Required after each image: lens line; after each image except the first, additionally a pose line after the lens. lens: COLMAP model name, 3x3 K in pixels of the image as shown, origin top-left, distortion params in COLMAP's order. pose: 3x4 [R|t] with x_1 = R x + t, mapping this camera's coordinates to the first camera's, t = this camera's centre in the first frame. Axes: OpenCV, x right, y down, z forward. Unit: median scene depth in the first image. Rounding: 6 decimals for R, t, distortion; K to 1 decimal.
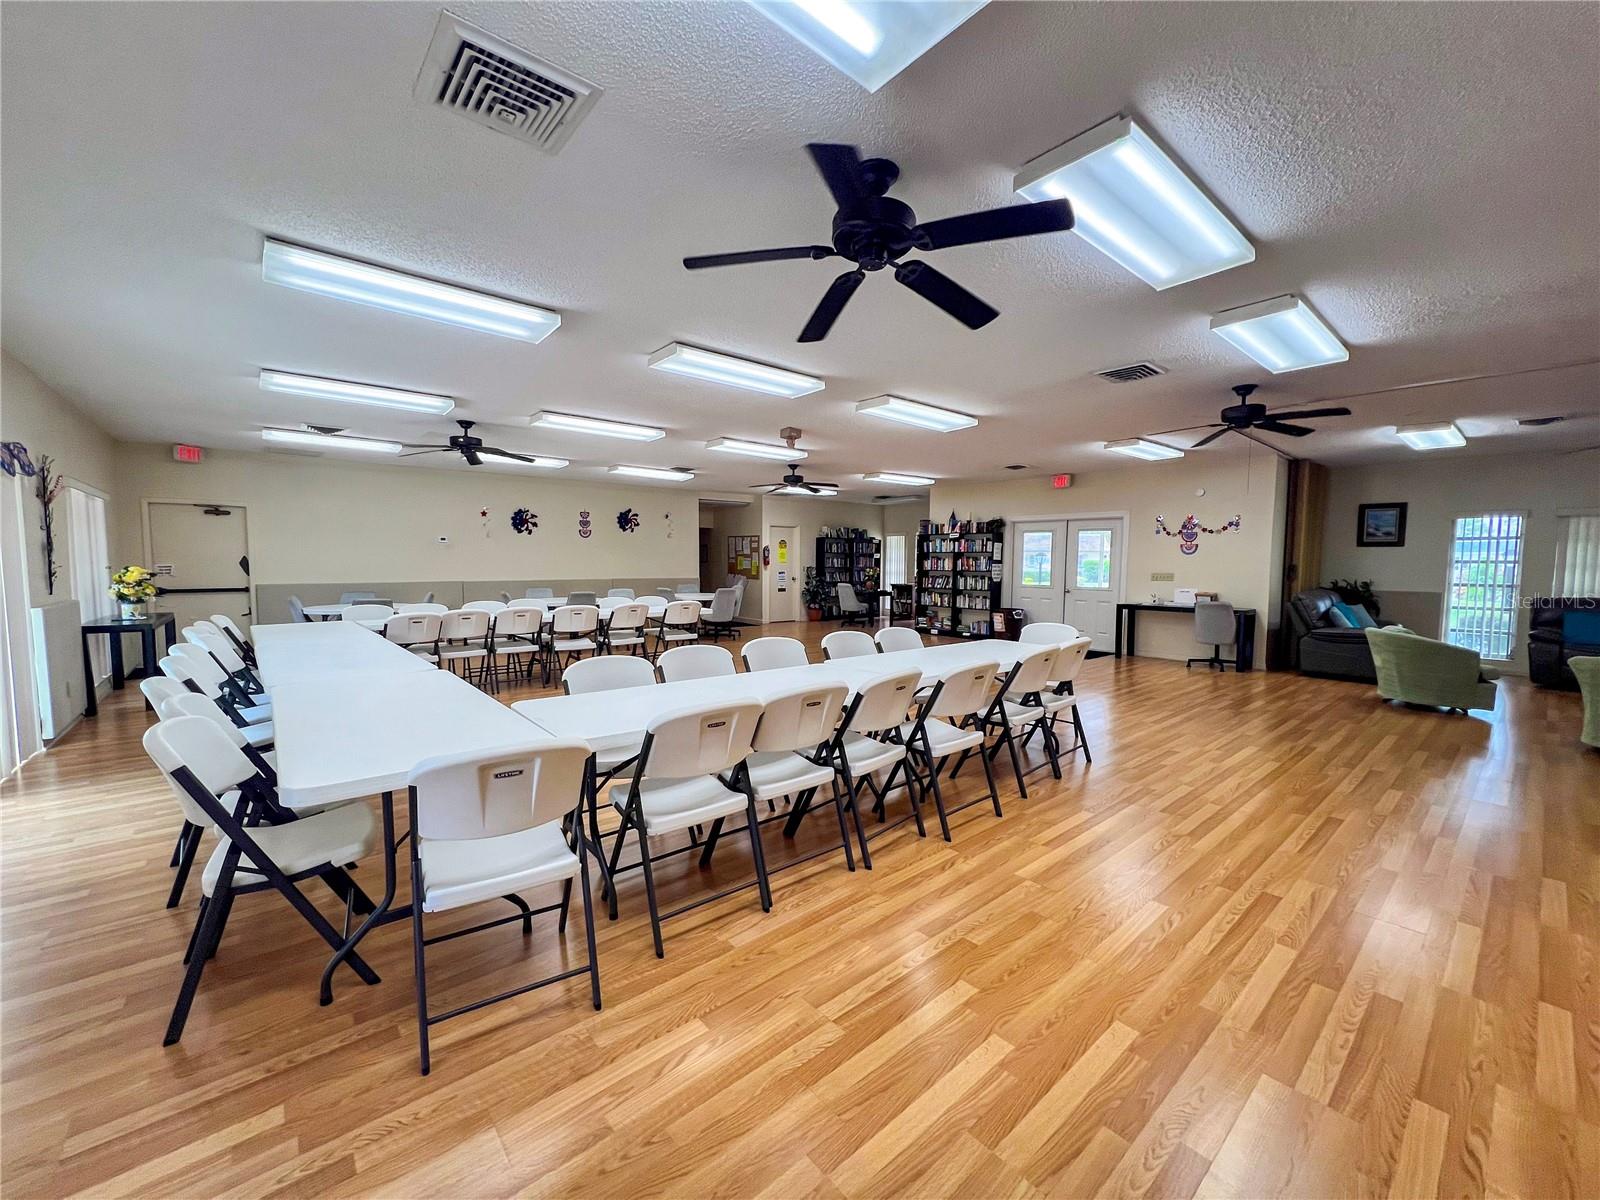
lens RADIAL K [[639.8, 0, 794.8], [0, 639.8, 594.9], [0, 0, 1]] dist [-0.001513, -0.000192]
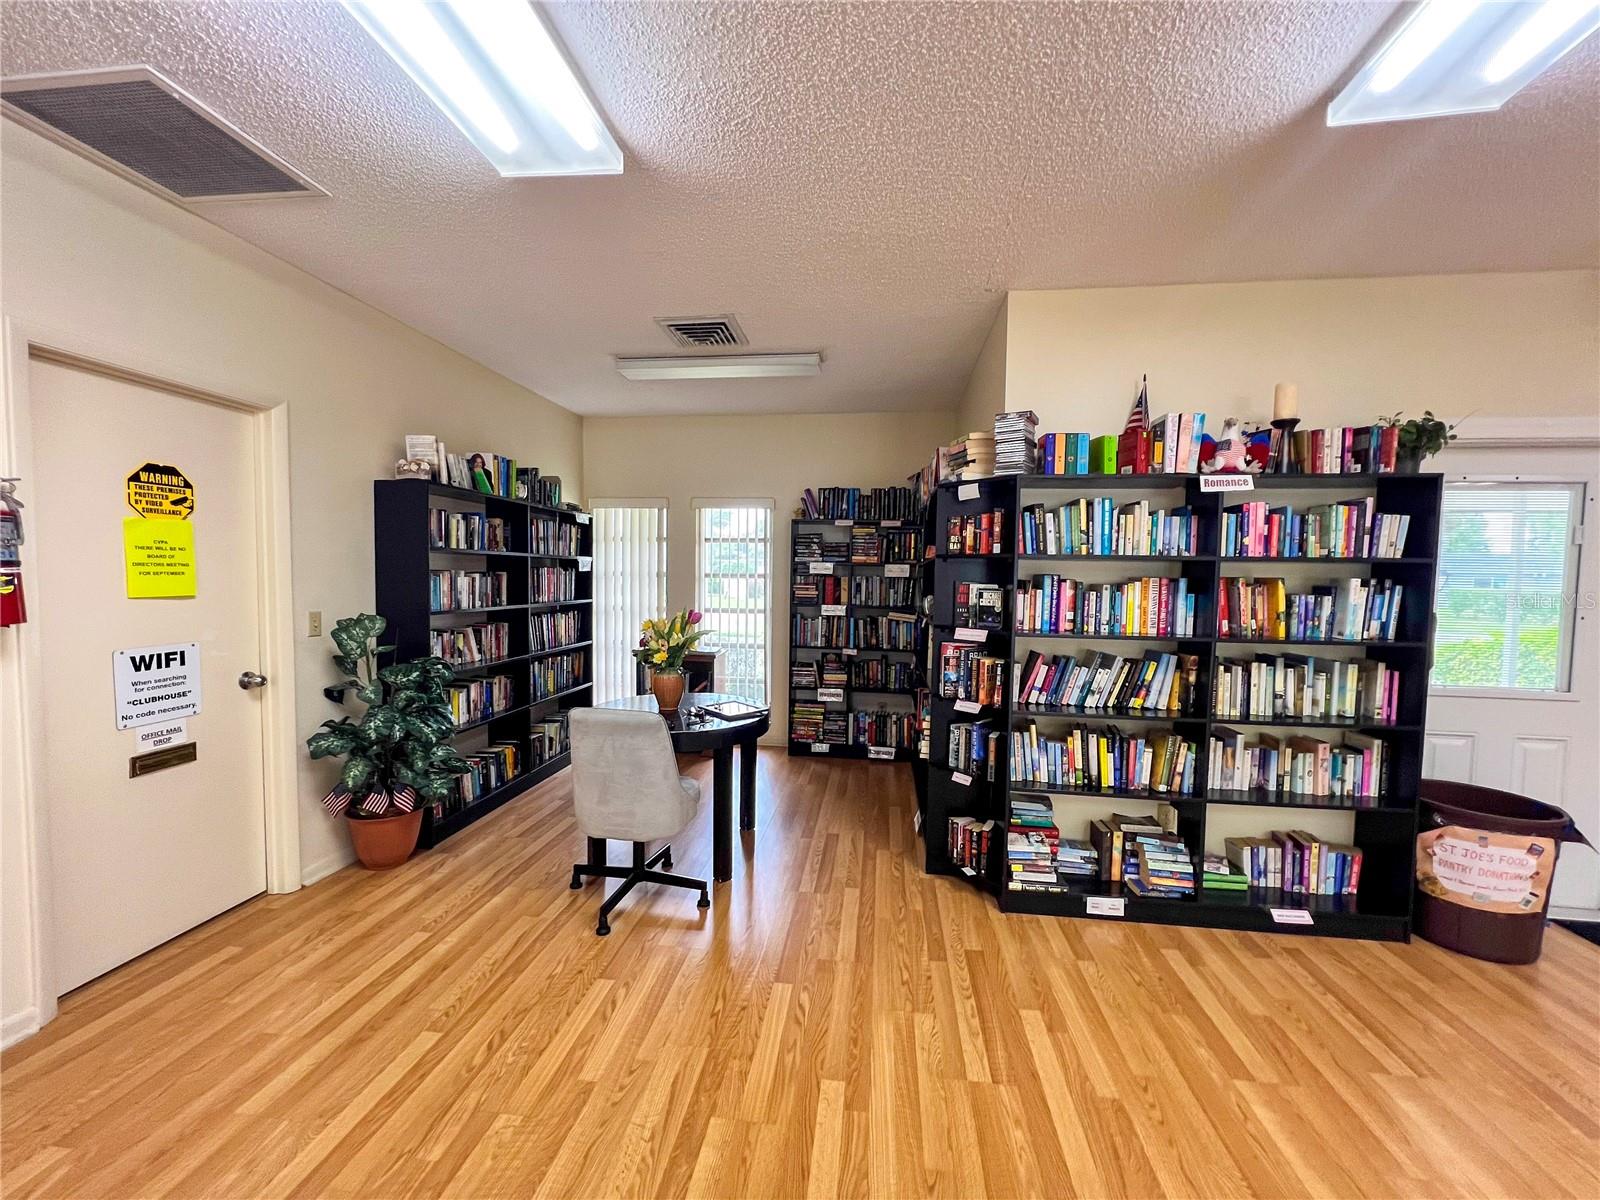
lens RADIAL K [[636.3, 0, 808.3], [0, 636.3, 603.5], [0, 0, 1]] dist [-0.005848, 0.001035]
pose [[0.731629, -0.027925, 0.681131, -0.008127], [0.026904, 0.999565, 0.012082, -0.045632], [-0.681172, 0.009486, 0.732062, 0.744553]]
